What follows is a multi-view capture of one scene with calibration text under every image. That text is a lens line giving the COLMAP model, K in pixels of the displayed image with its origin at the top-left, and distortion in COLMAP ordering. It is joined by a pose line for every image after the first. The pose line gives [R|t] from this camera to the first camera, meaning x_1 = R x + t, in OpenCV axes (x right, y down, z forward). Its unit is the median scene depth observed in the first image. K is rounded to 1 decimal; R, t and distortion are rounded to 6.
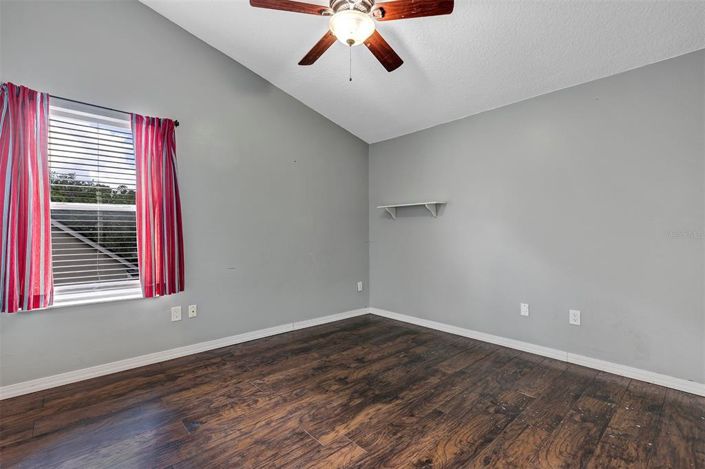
lens RADIAL K [[323.5, 0, 351.0], [0, 323.5, 232.3], [0, 0, 1]] dist [0.008356, -0.000282]
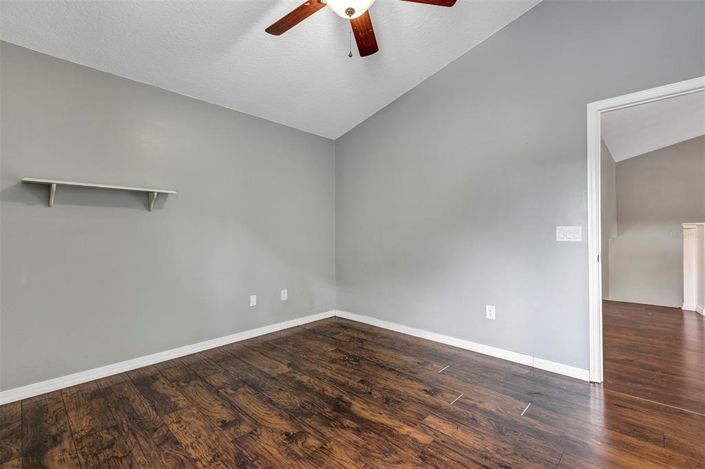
lens RADIAL K [[312.7, 0, 350.5], [0, 312.7, 235.5], [0, 0, 1]] dist [0.002897, -0.000086]
pose [[-0.061975, -0.005431, 0.998063, -0.757355], [-0.002936, 0.999982, 0.005260, 0.003858], [-0.998073, -0.002604, -0.061990, 0.951593]]
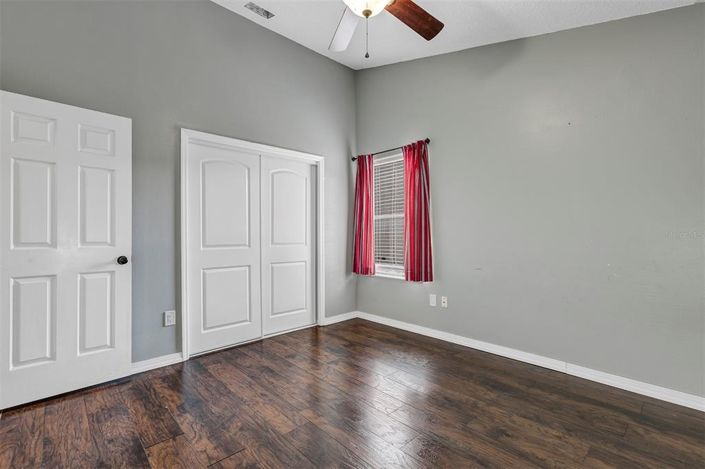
lens RADIAL K [[323.5, 0, 355.6], [0, 323.5, 236.2], [0, 0, 1]] dist [0.008356, -0.000282]
pose [[0.009595, 0.008207, -0.999920, 0.789805], [0.011850, 0.999895, 0.008320, 0.003096], [0.999884, -0.011929, 0.009497, 0.864821]]
